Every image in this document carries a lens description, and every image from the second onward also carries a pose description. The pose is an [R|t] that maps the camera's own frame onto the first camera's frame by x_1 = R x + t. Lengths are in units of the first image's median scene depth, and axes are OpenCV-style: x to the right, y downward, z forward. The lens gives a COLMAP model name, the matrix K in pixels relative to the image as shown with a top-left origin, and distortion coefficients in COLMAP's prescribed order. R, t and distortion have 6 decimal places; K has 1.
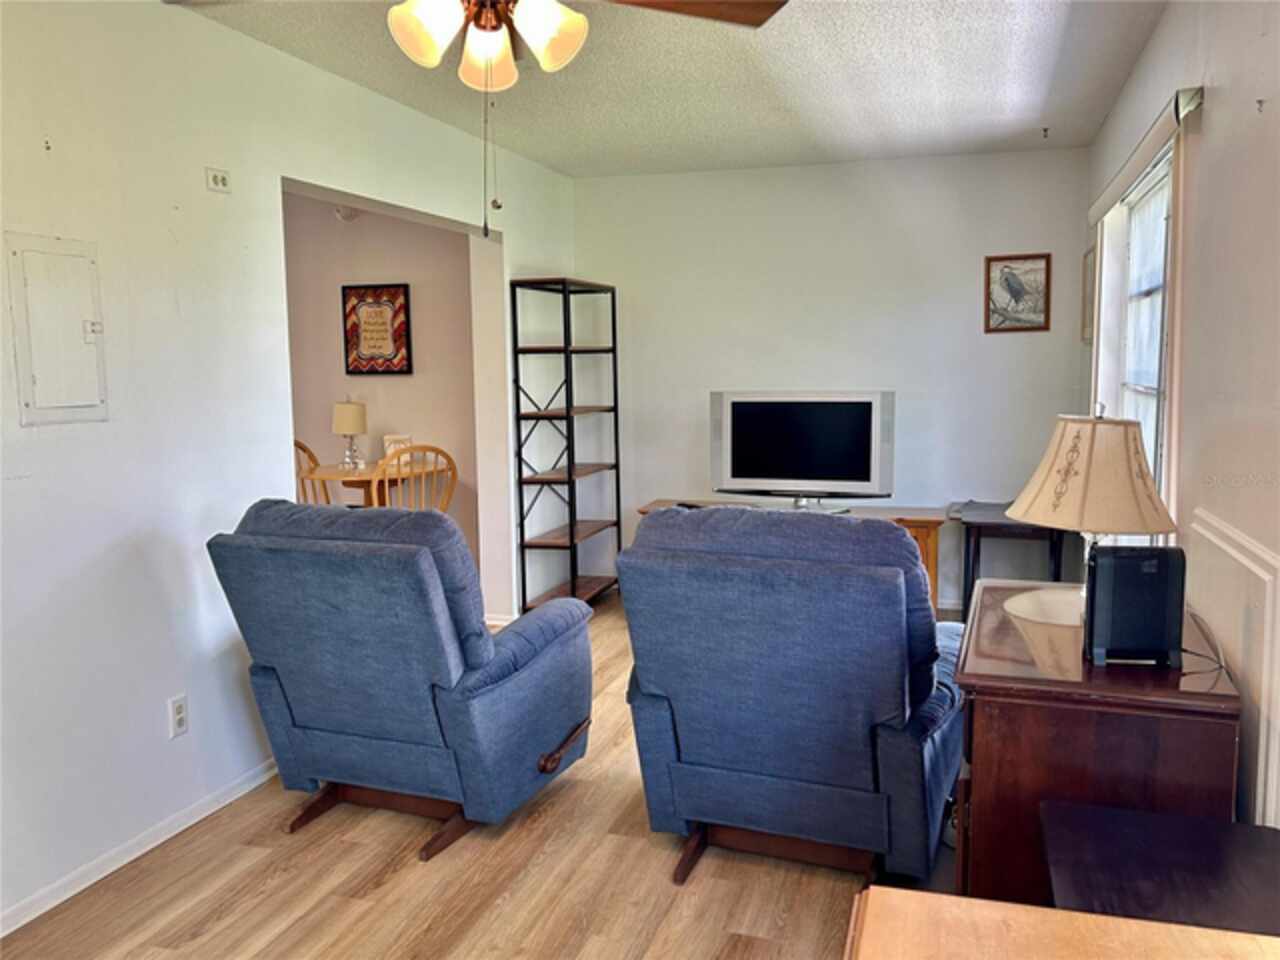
lens RADIAL K [[1062.4, 0, 640.0], [0, 1062.4, 480.0], [0, 0, 1]] dist [0.083188, -0.000997]
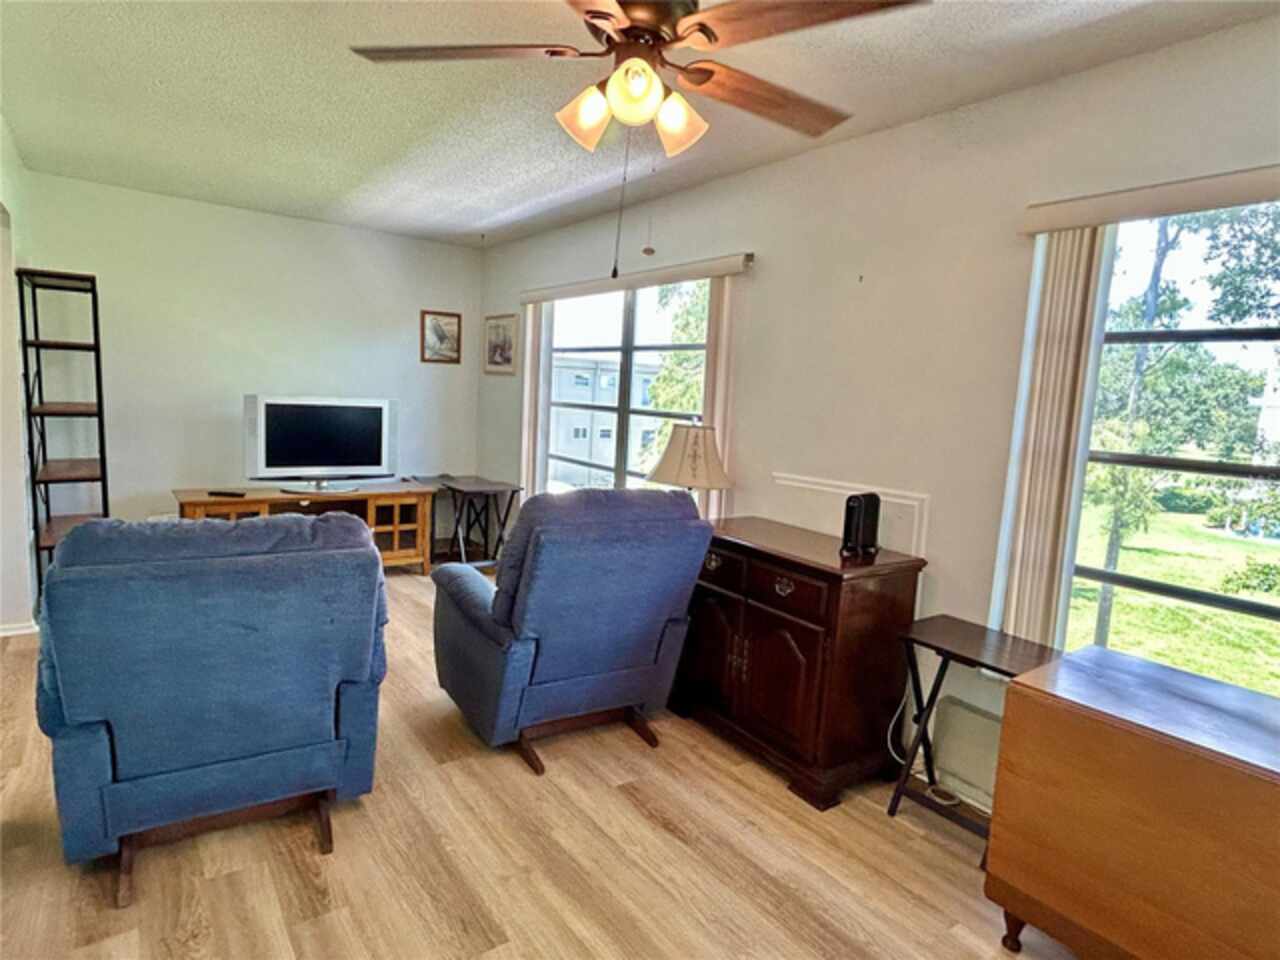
lens RADIAL K [[690.7, 0, 643.2], [0, 690.7, 484.3], [0, 0, 1]] dist [0.036308, 0.000492]
pose [[0.627882, -0.061894, 0.775844, -0.264146], [0.030897, 0.998029, 0.054615, -0.013146], [-0.777695, -0.010321, 0.628557, 0.180283]]
